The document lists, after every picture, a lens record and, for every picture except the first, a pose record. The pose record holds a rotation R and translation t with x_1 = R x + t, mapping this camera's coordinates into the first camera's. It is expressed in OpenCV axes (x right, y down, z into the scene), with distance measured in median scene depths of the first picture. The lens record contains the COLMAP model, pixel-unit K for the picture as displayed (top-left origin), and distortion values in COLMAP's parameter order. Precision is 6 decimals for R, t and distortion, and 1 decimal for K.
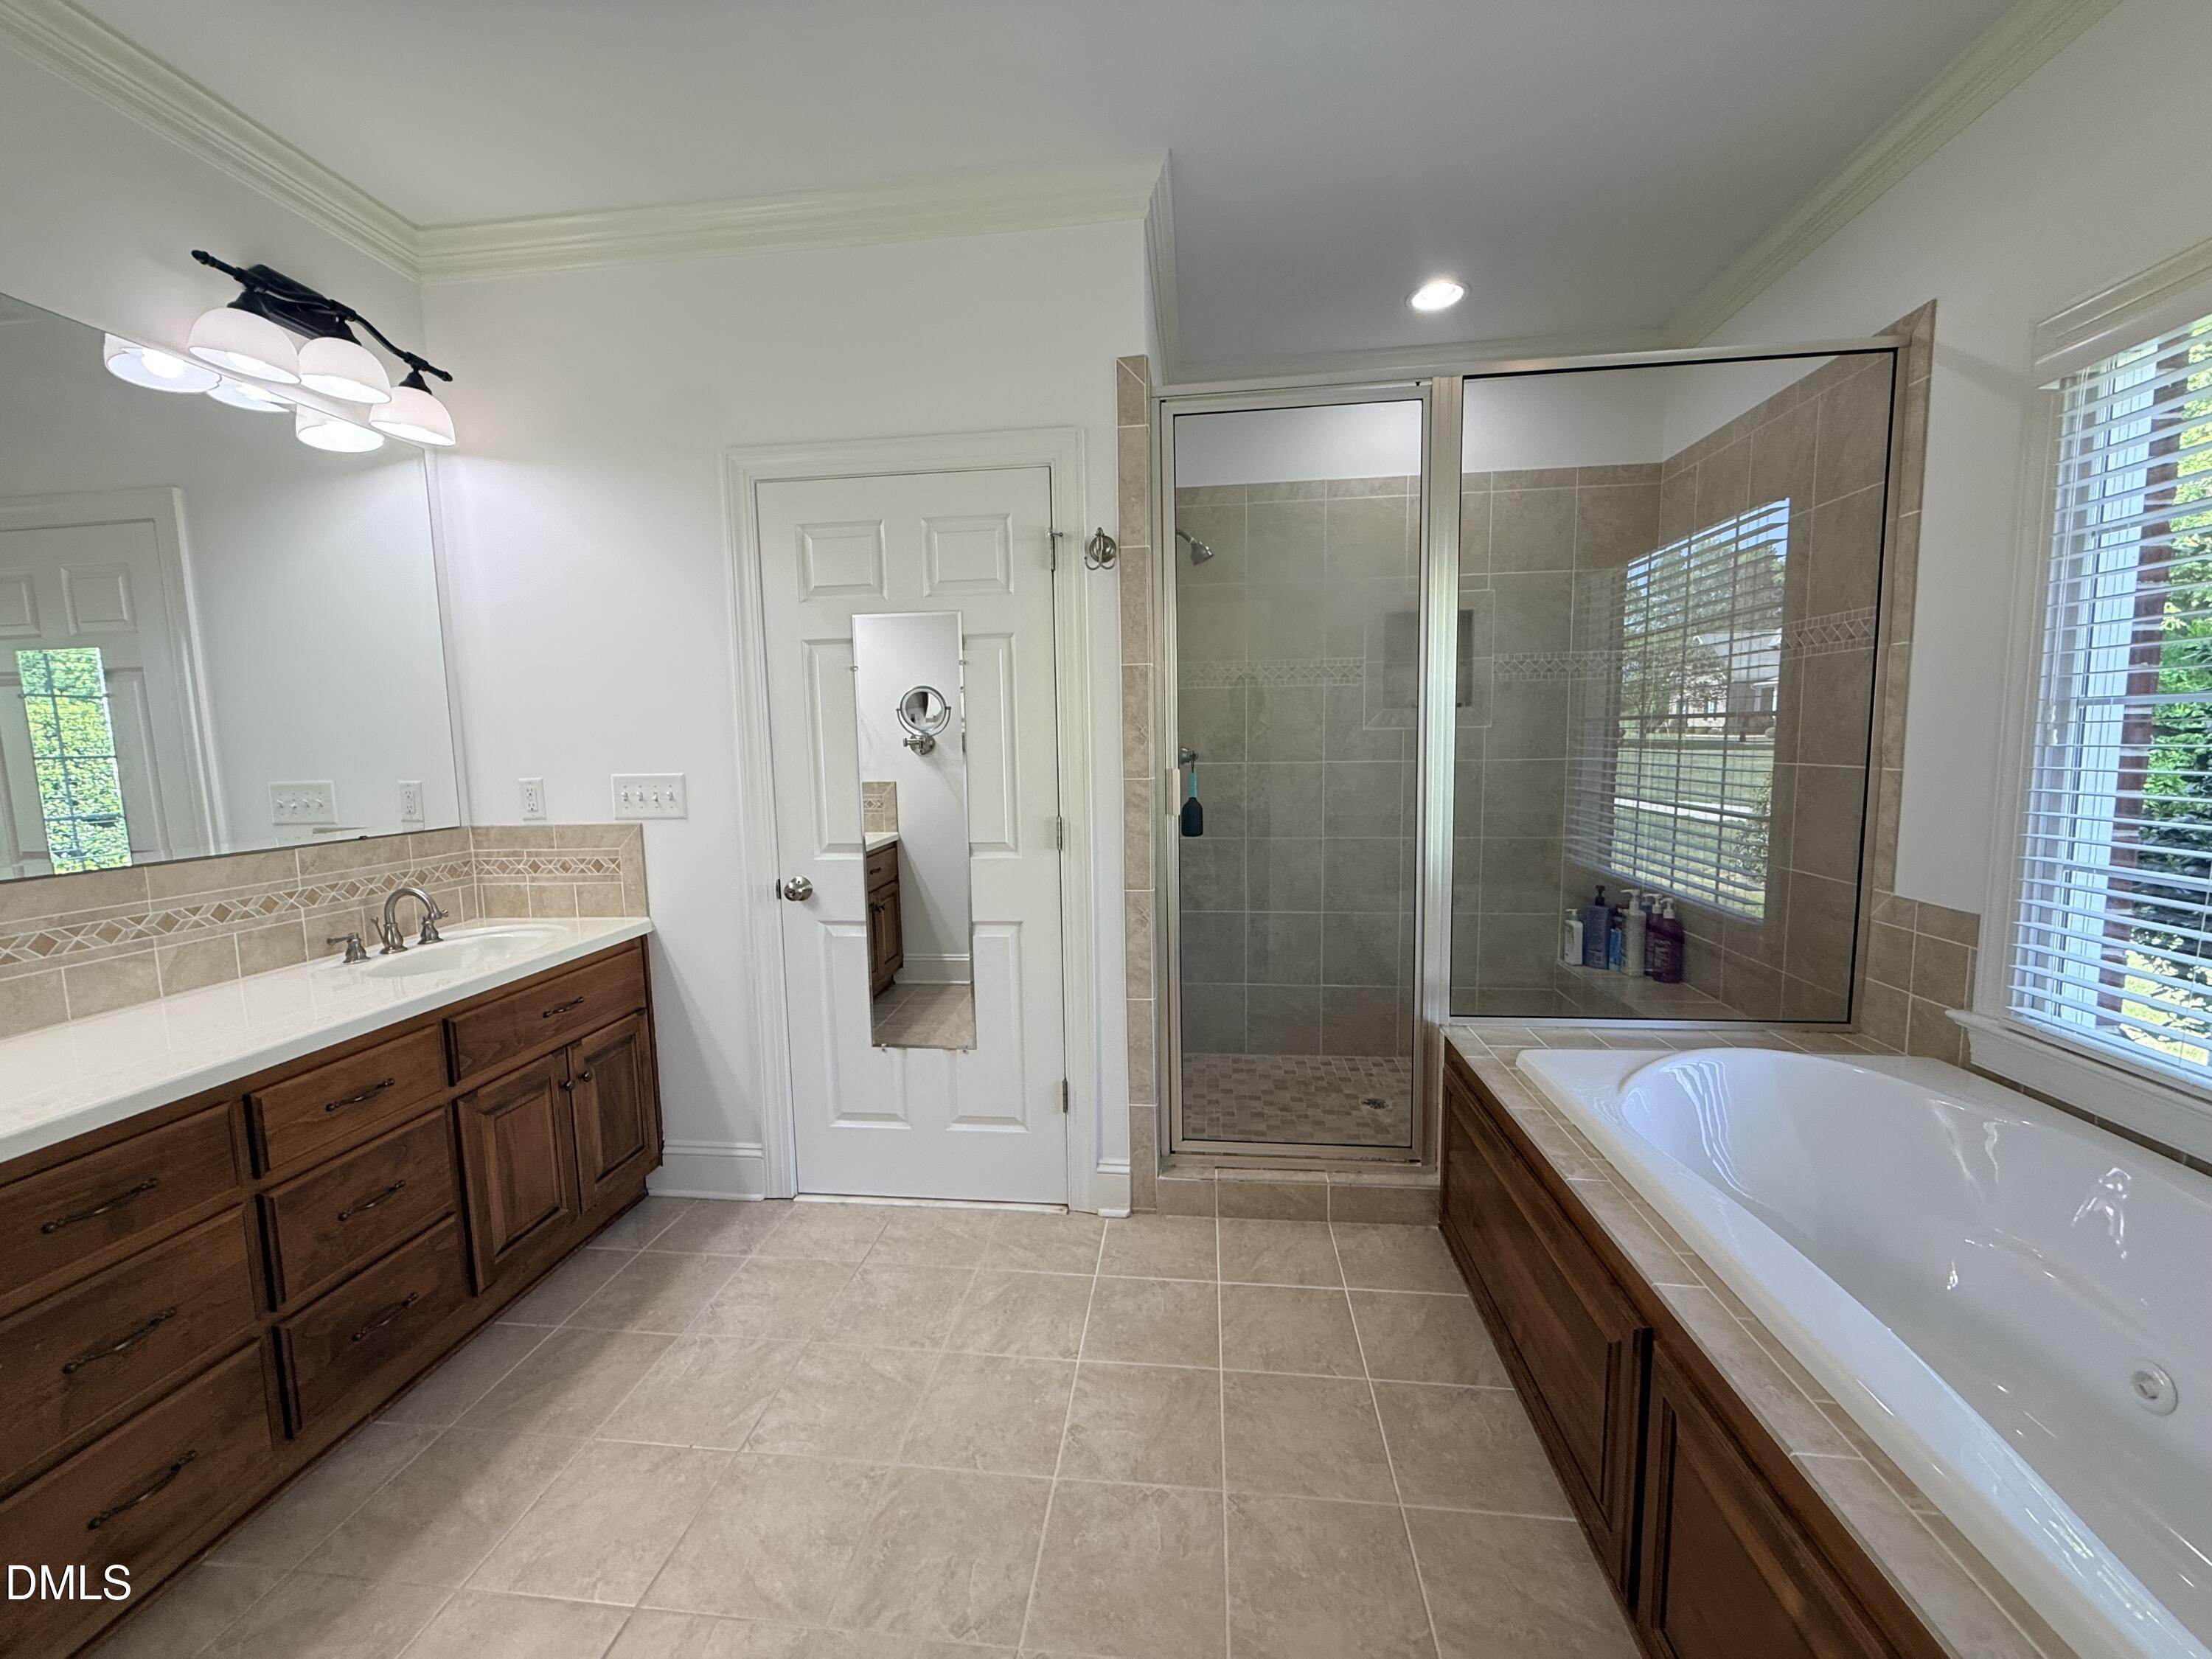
lens RADIAL K [[882.5, 0, 1097.0], [0, 882.5, 830.3], [0, 0, 1]] dist [0.001730, 0.000010]
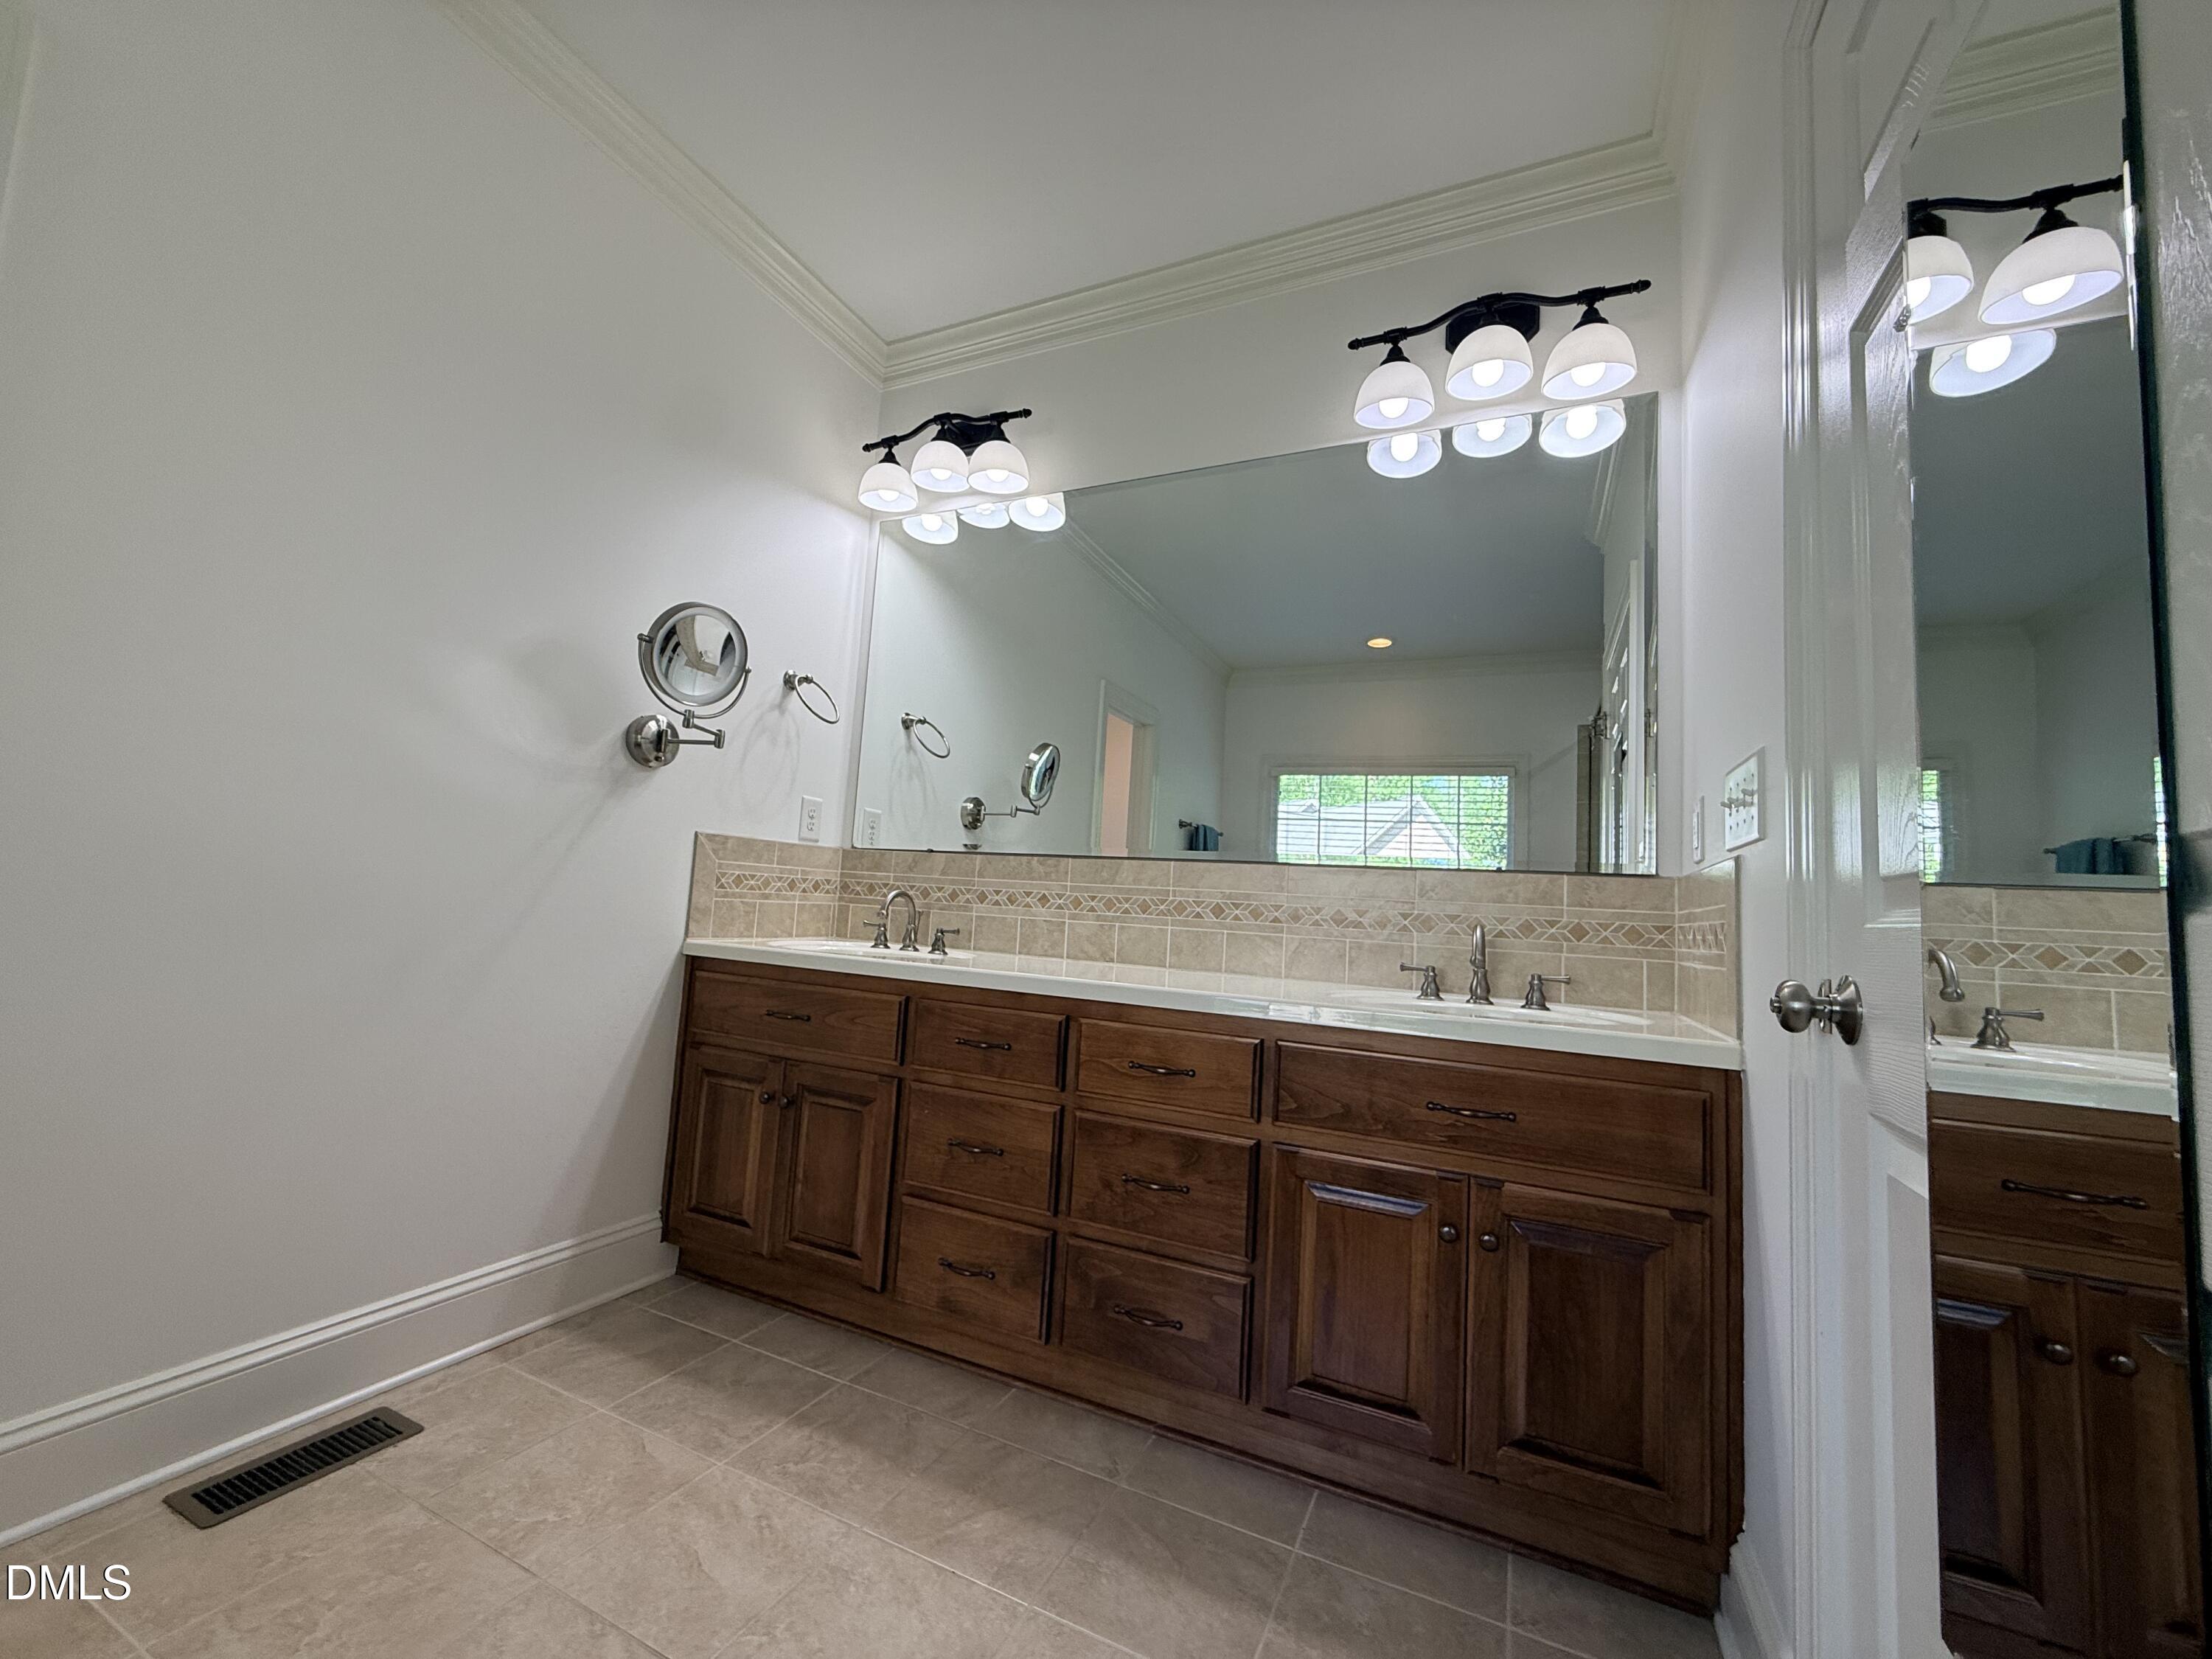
lens RADIAL K [[882.5, 0, 1089.6], [0, 882.5, 823.2], [0, 0, 1]] dist [0.001730, 0.000010]
pose [[-0.318343, -0.085933, -0.944073, 0.023631], [-0.151195, 0.987737, -0.038924, 0.012127], [0.935841, 0.130348, -0.327432, 0.190131]]
